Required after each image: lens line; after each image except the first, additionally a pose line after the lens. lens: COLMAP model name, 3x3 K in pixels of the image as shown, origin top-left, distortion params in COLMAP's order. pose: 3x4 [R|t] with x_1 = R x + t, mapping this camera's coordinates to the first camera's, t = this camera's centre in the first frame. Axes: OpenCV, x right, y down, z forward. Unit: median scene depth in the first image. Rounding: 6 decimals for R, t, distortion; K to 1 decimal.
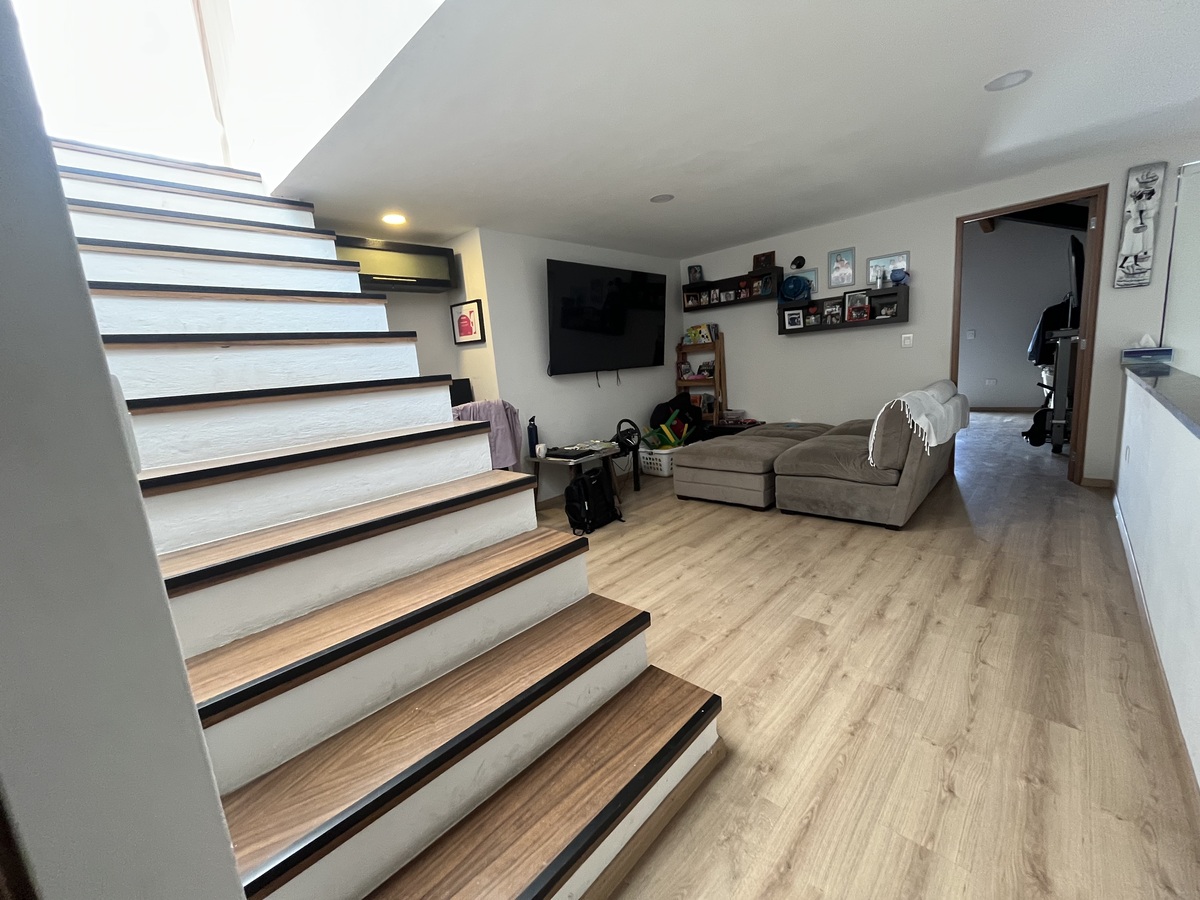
lens RADIAL K [[485.8, 0, 602.2], [0, 485.8, 447.3], [0, 0, 1]] dist [-0.001928, -0.000133]
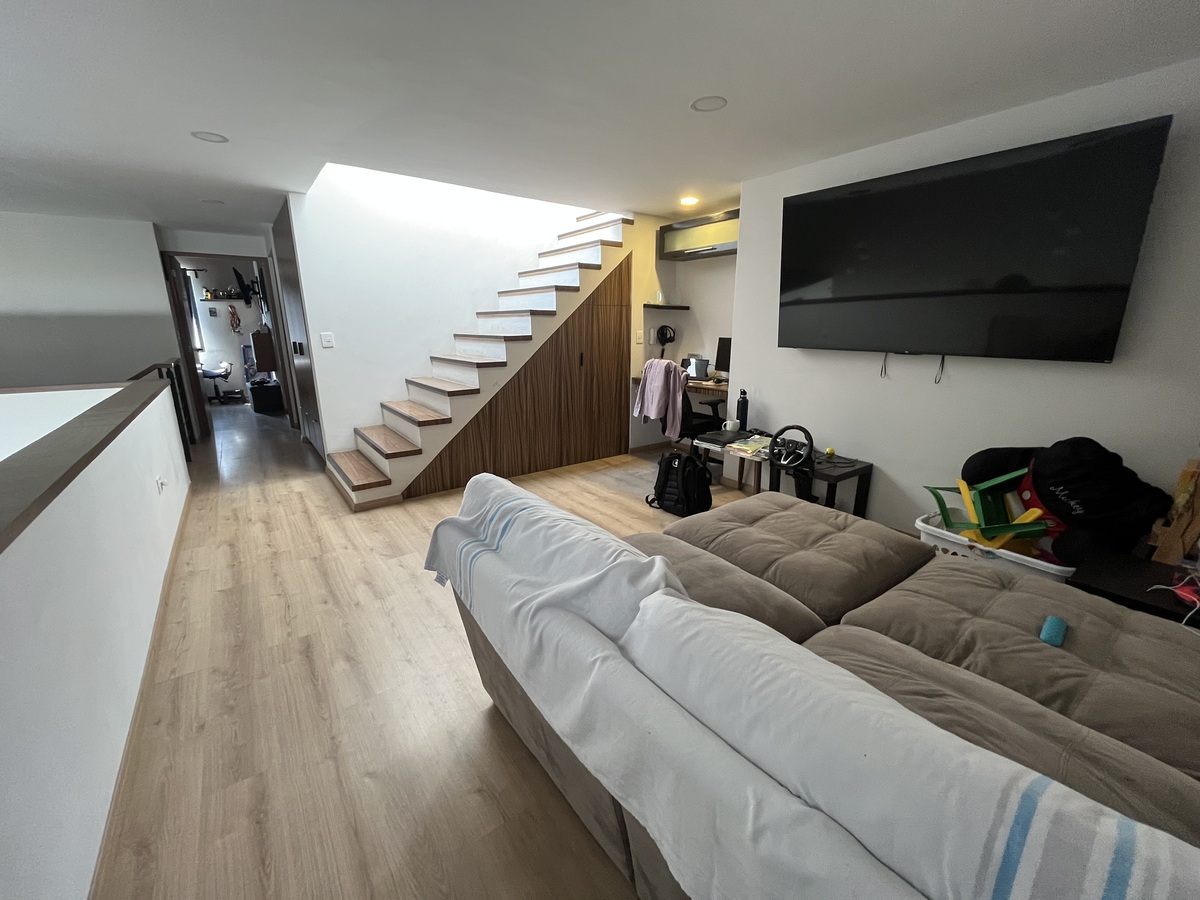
lens RADIAL K [[485.8, 0, 602.2], [0, 485.8, 447.3], [0, 0, 1]] dist [-0.001928, -0.000133]
pose [[-0.167019, 0.323126, -0.931501, 1.376455], [-0.150427, 0.925359, 0.347968, -0.421580], [0.974411, 0.198240, -0.105946, 1.514169]]
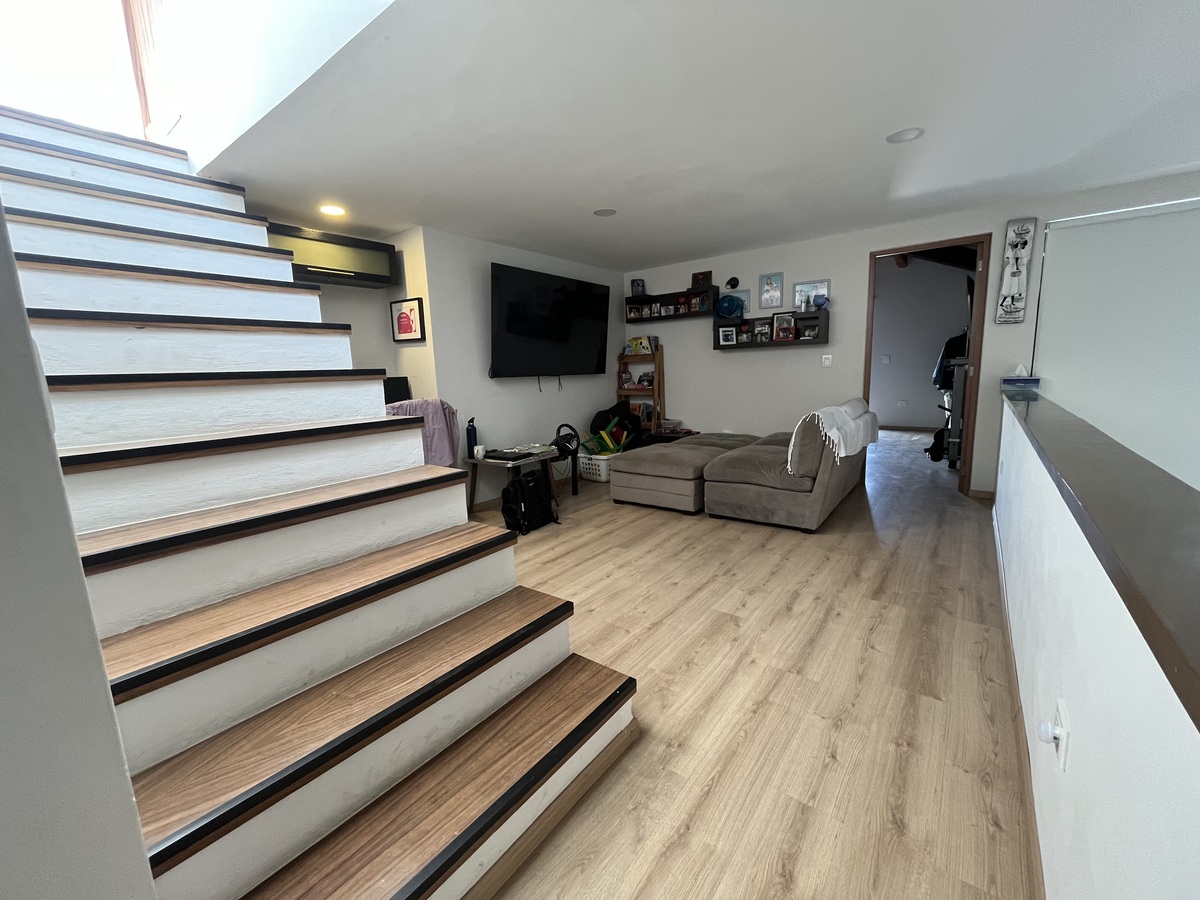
lens RADIAL K [[485.8, 0, 602.2], [0, 485.8, 447.3], [0, 0, 1]] dist [-0.001928, -0.000133]
pose [[0.993164, 0.029901, 0.112829, 0.021790], [-0.027851, 0.999418, -0.019699, 0.016993], [-0.113352, 0.016422, 0.993419, -0.038385]]
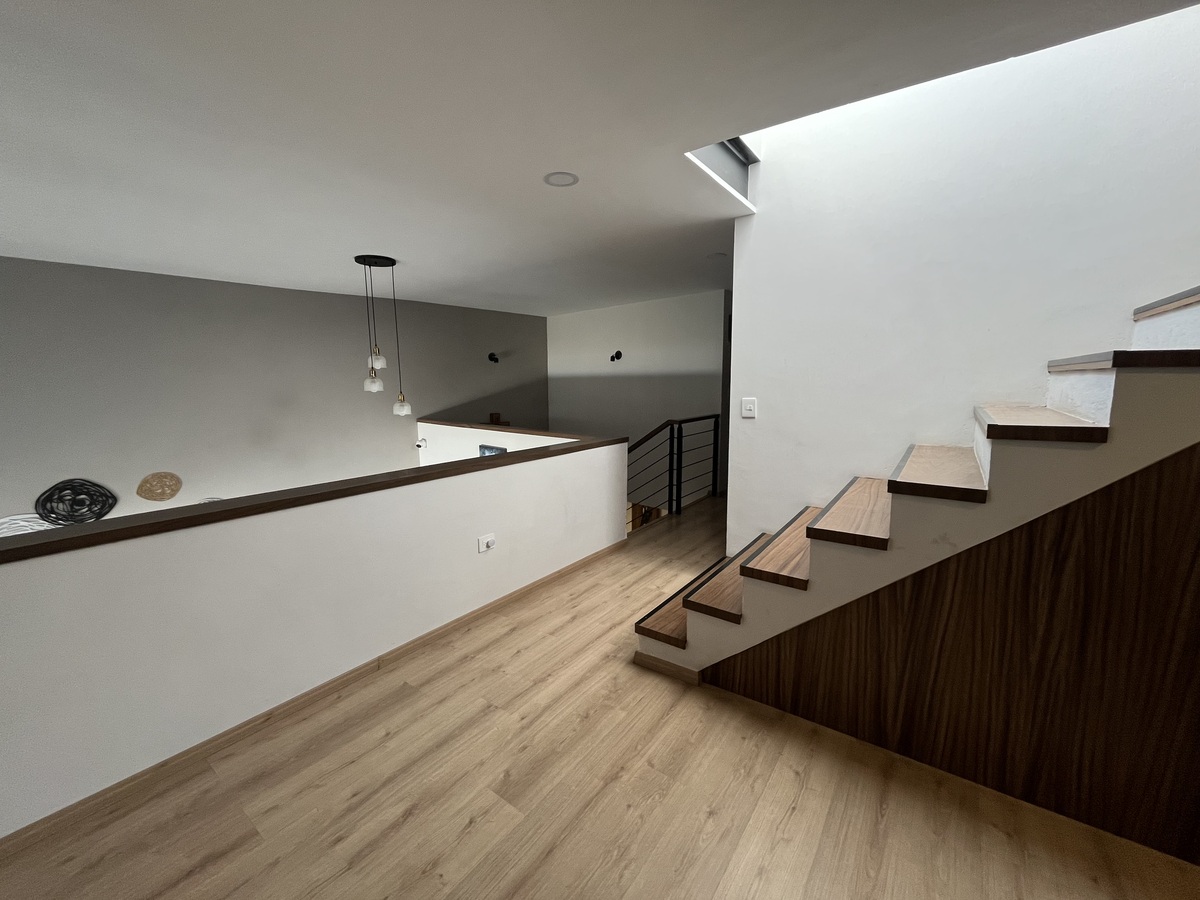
lens RADIAL K [[485.8, 0, 602.2], [0, 485.8, 447.3], [0, 0, 1]] dist [-0.001928, -0.000133]
pose [[-0.987578, 0.109189, -0.112996, 0.295642], [0.069128, 0.947697, 0.311597, -0.346049], [0.141109, 0.299915, -0.943472, 1.465181]]
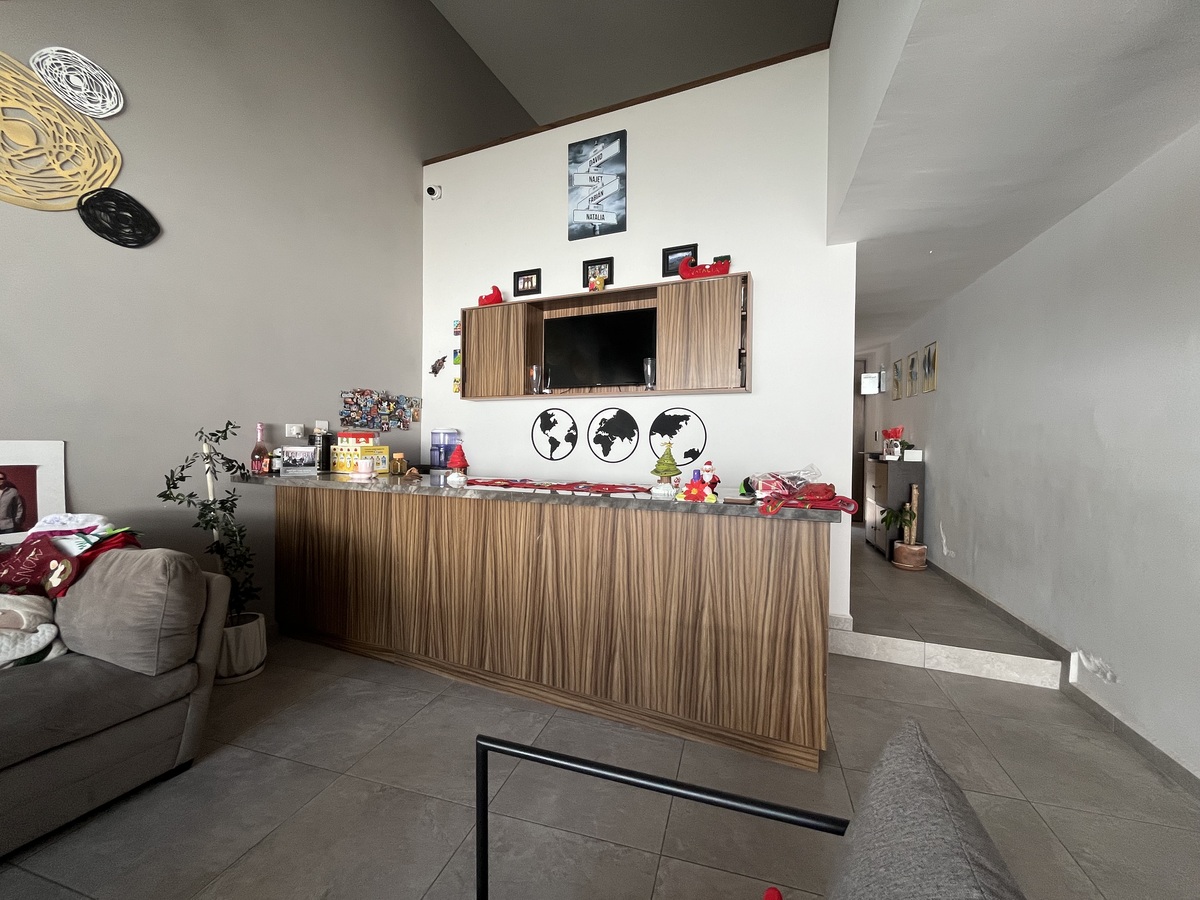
lens RADIAL K [[485.8, 0, 602.2], [0, 485.8, 447.3], [0, 0, 1]] dist [-0.001928, -0.000133]
pose [[-0.890962, 0.076381, -0.447607, 1.274633], [-0.015067, 0.980235, 0.197262, 0.935986], [0.453827, 0.182498, -0.872202, 0.862305]]
